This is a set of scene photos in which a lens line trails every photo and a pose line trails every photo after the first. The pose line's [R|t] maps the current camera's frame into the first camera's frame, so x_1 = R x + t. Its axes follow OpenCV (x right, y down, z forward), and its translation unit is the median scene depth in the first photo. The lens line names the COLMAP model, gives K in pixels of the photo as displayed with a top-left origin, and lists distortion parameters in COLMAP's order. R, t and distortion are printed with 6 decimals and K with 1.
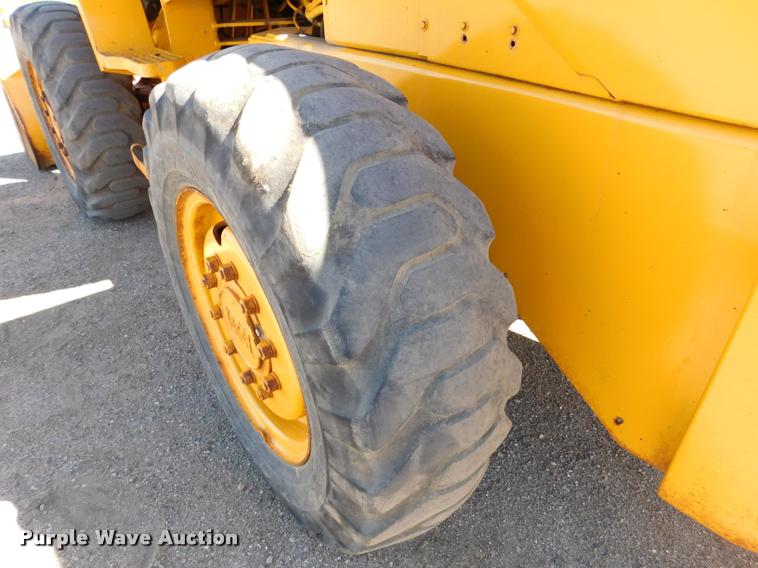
lens RADIAL K [[512.8, 0, 370.8], [0, 512.8, 281.7], [0, 0, 1]] dist [-0.068204, 0.057595]
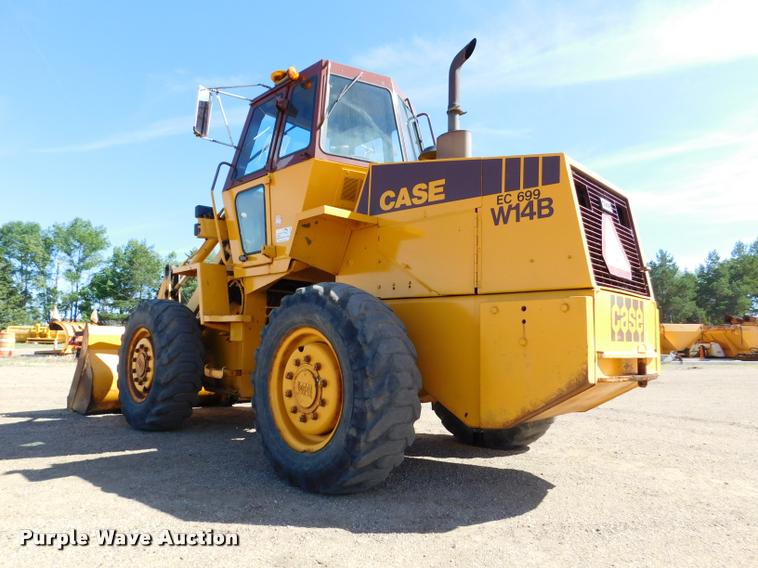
lens RADIAL K [[512.8, 0, 370.8], [0, 512.8, 281.7], [0, 0, 1]] dist [-0.068204, 0.057595]
pose [[0.991626, 0.054202, 0.117217, -0.371729], [0.031015, 0.781141, -0.623583, 1.682730], [-0.125363, 0.621997, 0.772919, -1.632396]]
